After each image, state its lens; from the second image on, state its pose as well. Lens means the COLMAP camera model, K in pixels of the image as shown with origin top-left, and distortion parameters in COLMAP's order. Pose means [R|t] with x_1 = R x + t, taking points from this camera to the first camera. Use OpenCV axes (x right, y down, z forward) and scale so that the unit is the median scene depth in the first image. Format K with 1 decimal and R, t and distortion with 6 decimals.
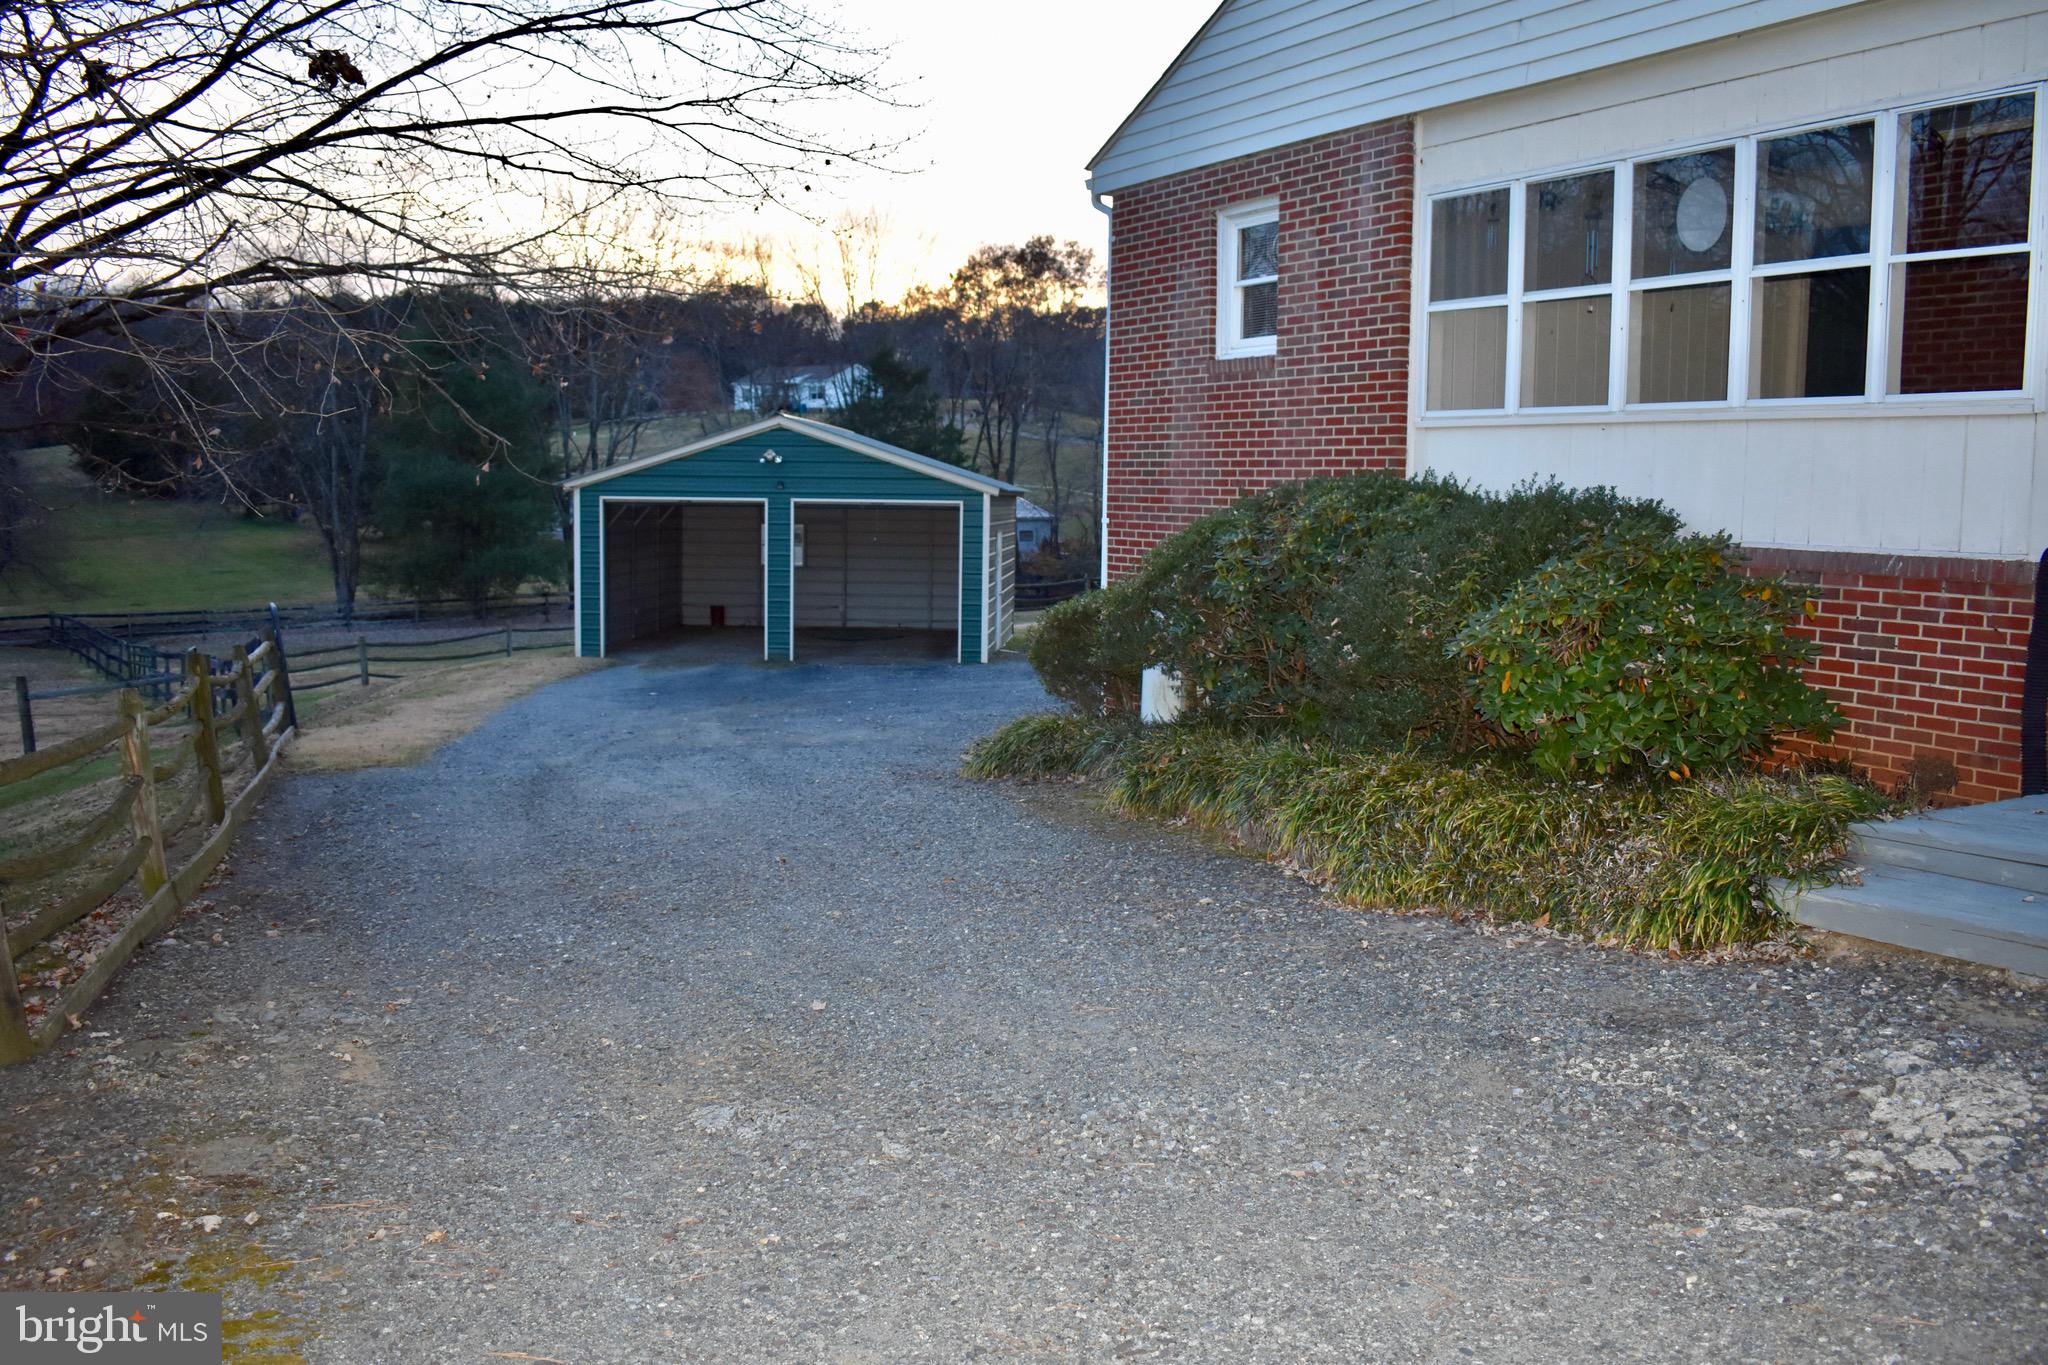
lens RADIAL K [[1829.3, 0, 1024.0], [0, 1829.3, 682.5], [0, 0, 1]] dist [-0.094344, -0.004237]
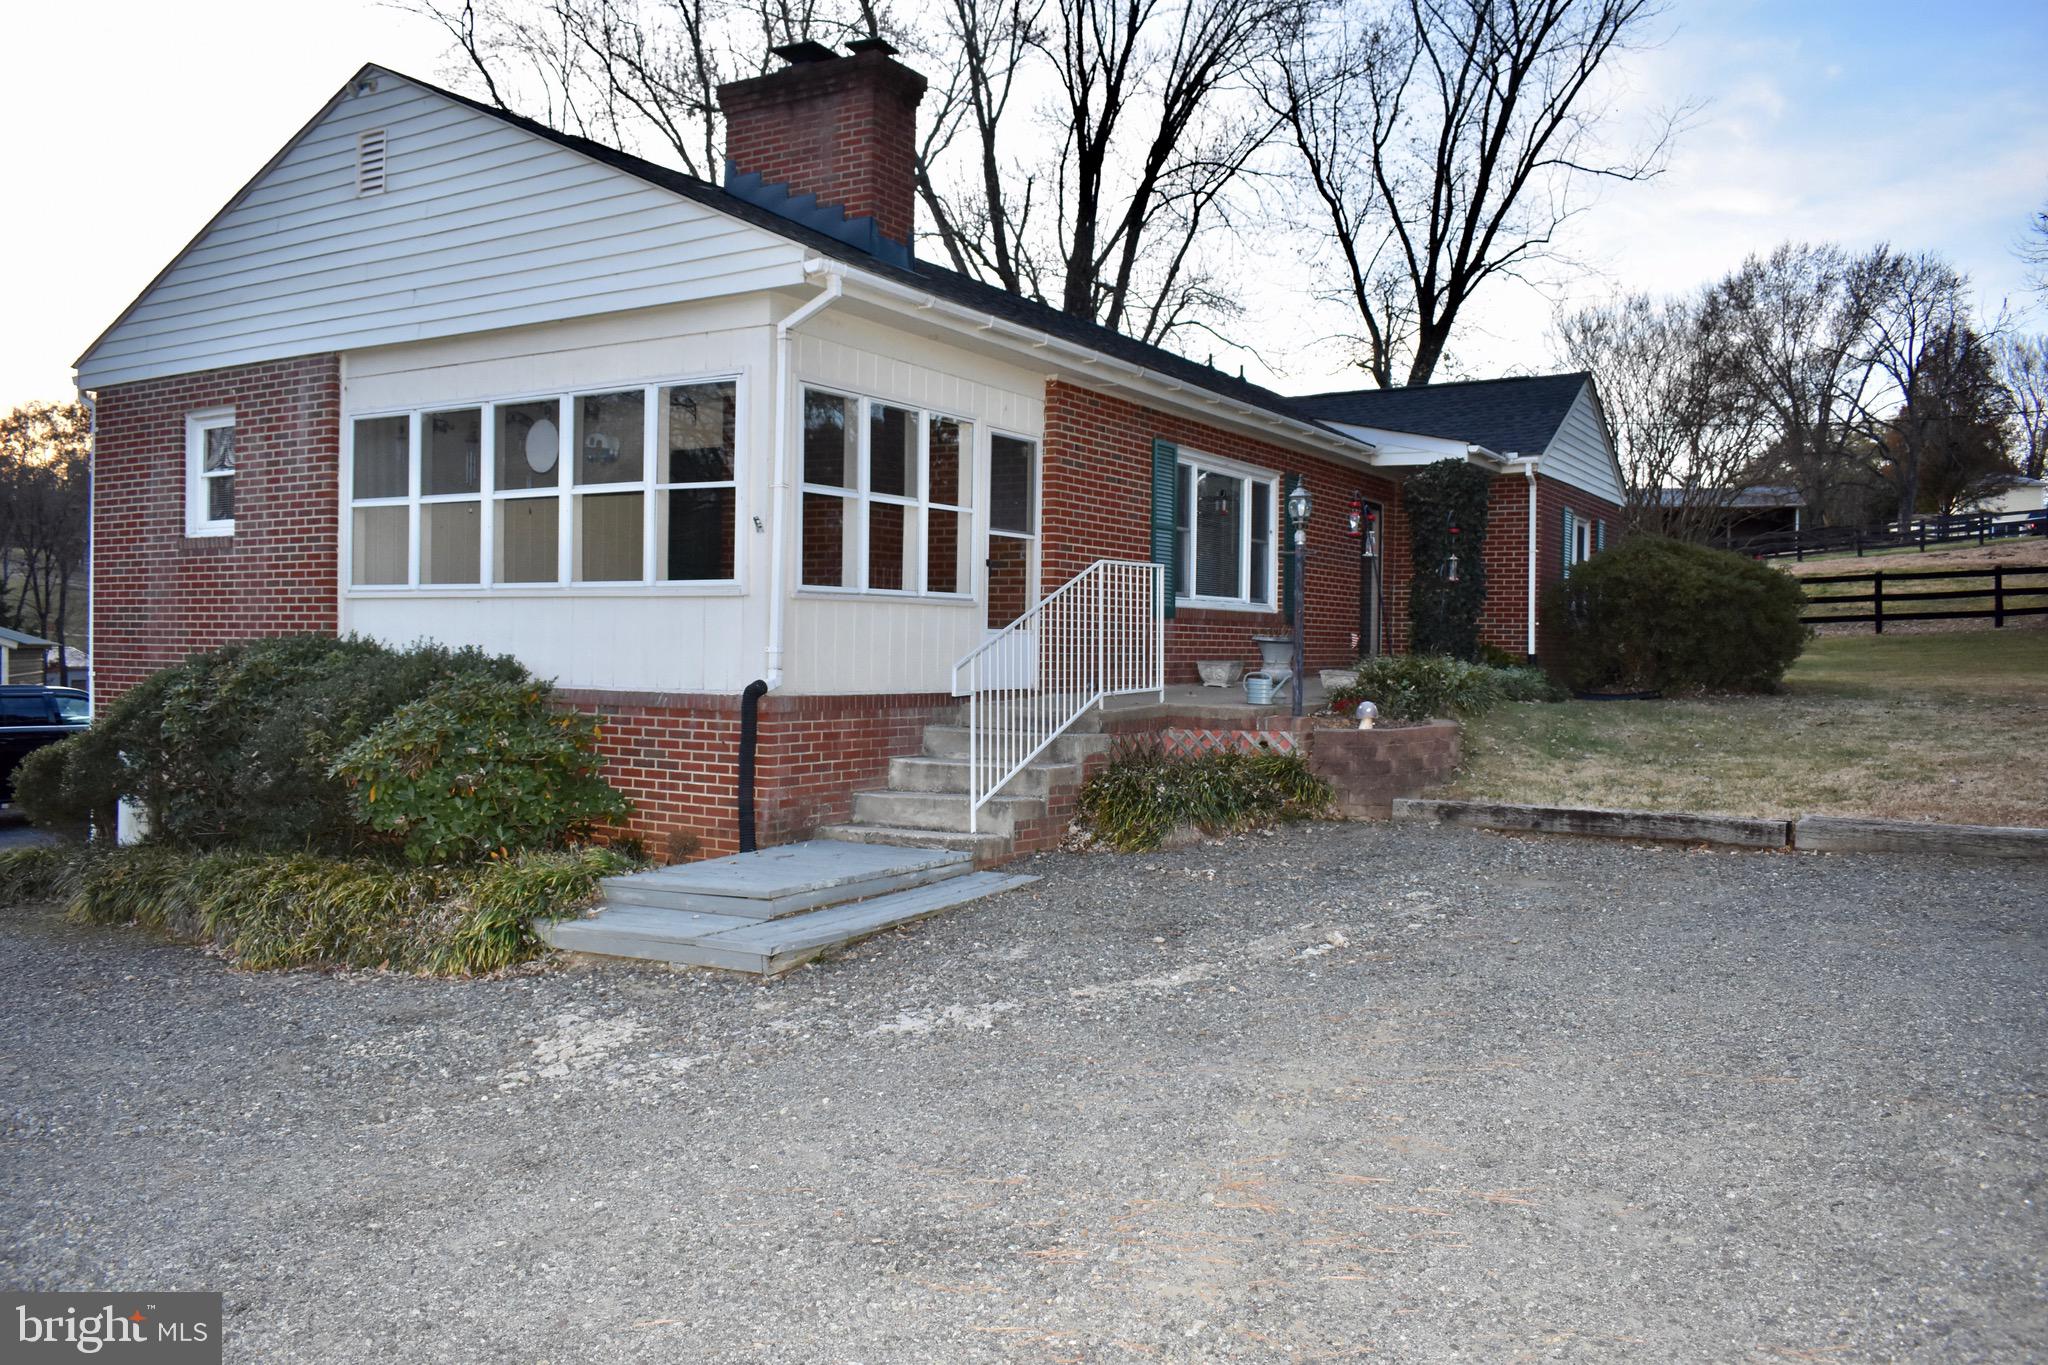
lens RADIAL K [[1618.8, 0, 1024.0], [0, 1618.8, 682.5], [0, 0, 1]] dist [-0.088980, 0.010787]
pose [[0.856895, -0.012646, 0.515335, 0.048500], [0.052621, 0.996623, -0.063041, 0.011569], [-0.512798, 0.081138, 0.854667, -0.170565]]
